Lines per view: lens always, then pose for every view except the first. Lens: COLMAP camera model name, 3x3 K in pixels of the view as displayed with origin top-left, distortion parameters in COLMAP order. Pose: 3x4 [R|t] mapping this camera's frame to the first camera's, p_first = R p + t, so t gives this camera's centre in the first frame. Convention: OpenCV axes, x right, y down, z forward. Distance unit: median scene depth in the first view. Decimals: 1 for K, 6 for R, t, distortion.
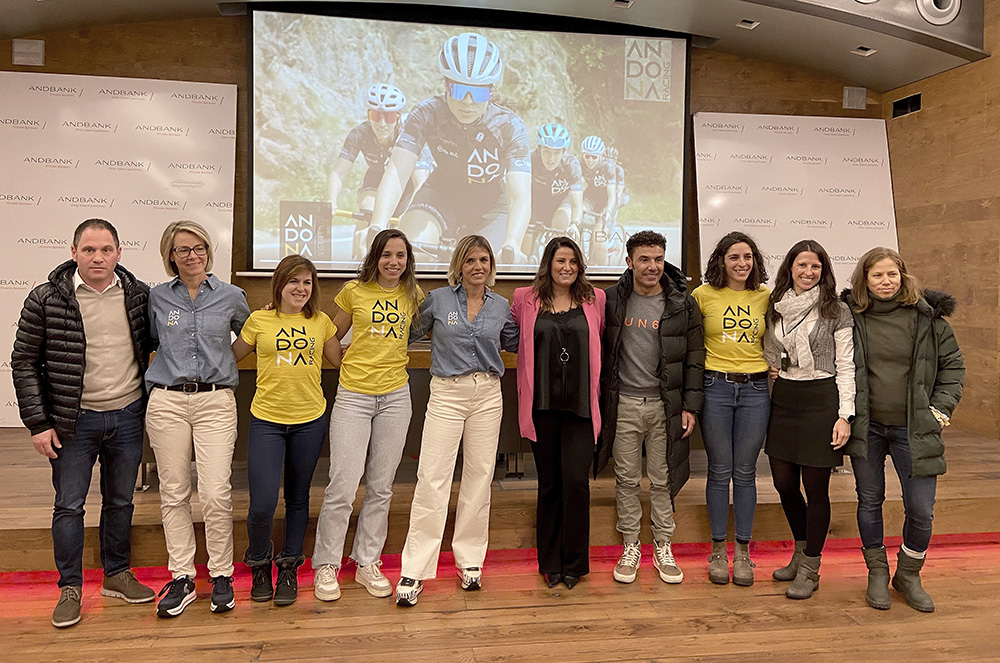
lens RADIAL K [[747.8, 0, 500.5], [0, 747.8, 301.7], [0, 0, 1]] dist [0.067822, -0.059605]
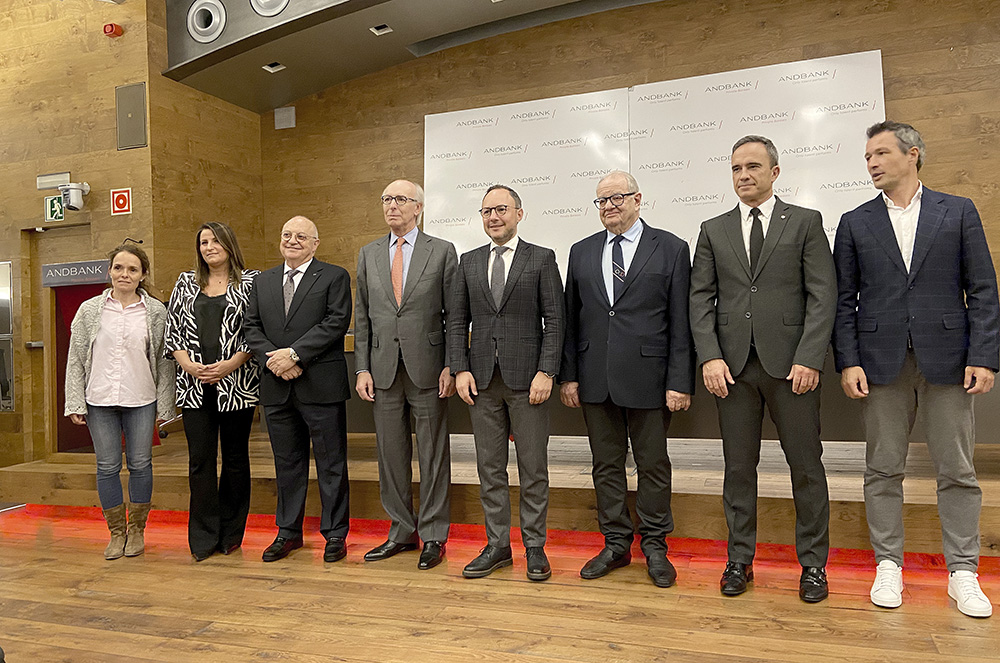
lens RADIAL K [[747.8, 0, 504.2], [0, 747.8, 310.4], [0, 0, 1]] dist [0.067822, -0.059605]
pose [[0.883407, -0.056743, -0.465158, 0.441788], [0.038041, 0.998049, -0.049503, 0.109137], [0.467059, 0.026036, 0.883843, 0.138819]]
